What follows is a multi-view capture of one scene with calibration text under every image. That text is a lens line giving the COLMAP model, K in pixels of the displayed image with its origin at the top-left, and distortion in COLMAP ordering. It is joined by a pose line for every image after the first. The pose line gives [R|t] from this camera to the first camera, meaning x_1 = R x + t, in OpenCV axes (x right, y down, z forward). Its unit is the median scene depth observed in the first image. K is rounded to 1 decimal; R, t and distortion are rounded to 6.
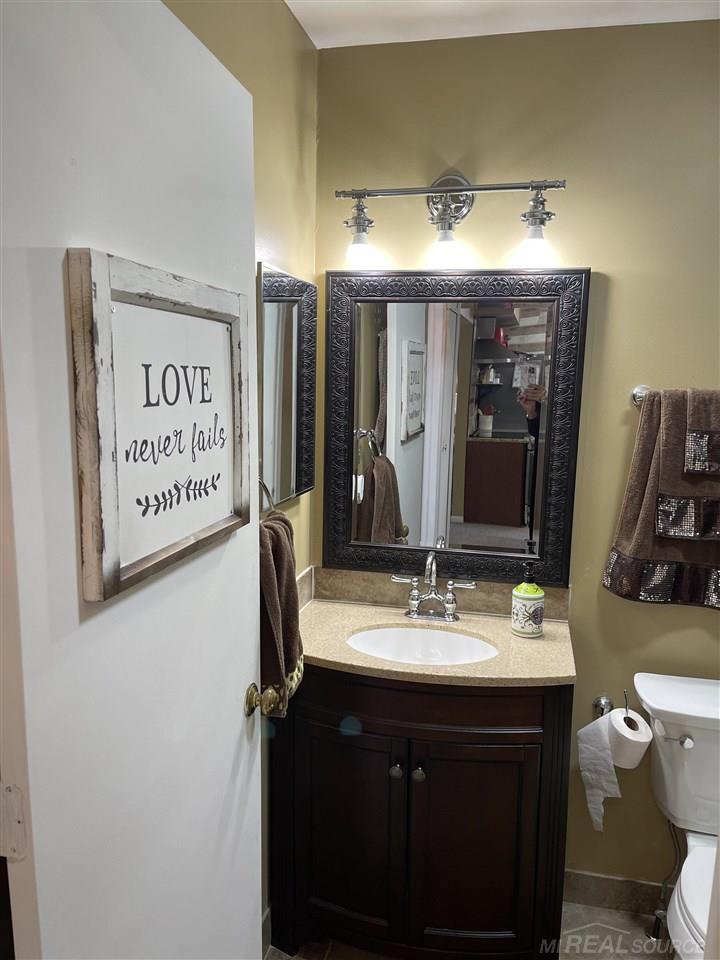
lens RADIAL K [[722.6, 0, 361.9], [0, 722.6, 479.9], [0, 0, 1]] dist [0.050481, -0.069406]
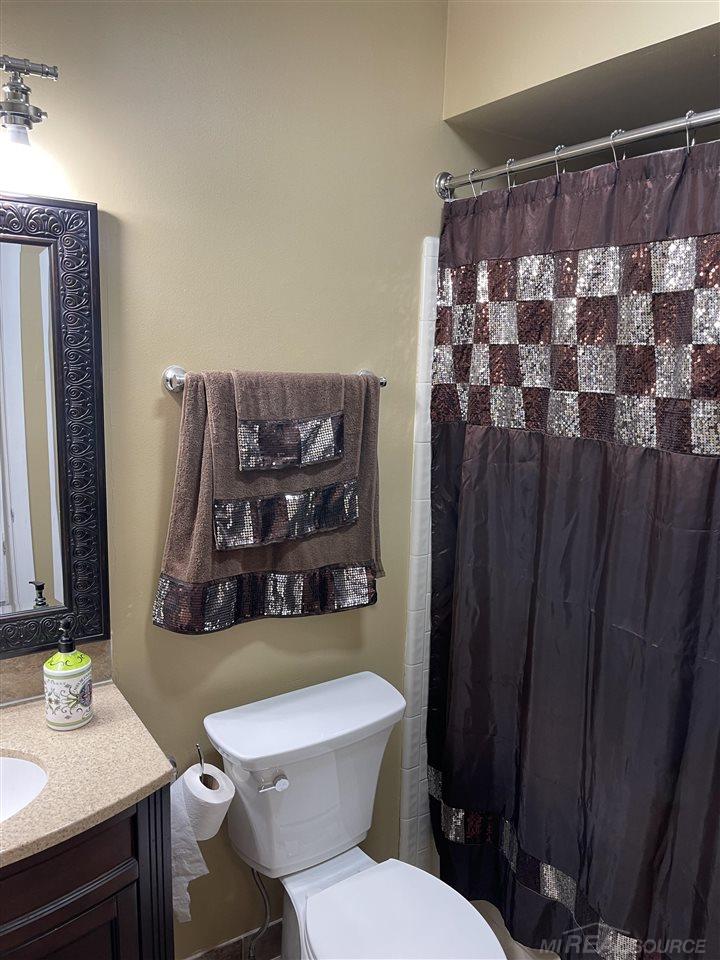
lens RADIAL K [[722.6, 0, 358.7], [0, 722.6, 477.1], [0, 0, 1]] dist [0.050481, -0.069406]
pose [[0.691177, -0.123472, 0.712059, -0.055762], [0.087820, 0.992345, 0.086829, -0.062111], [-0.717329, 0.002518, 0.696730, 0.310655]]
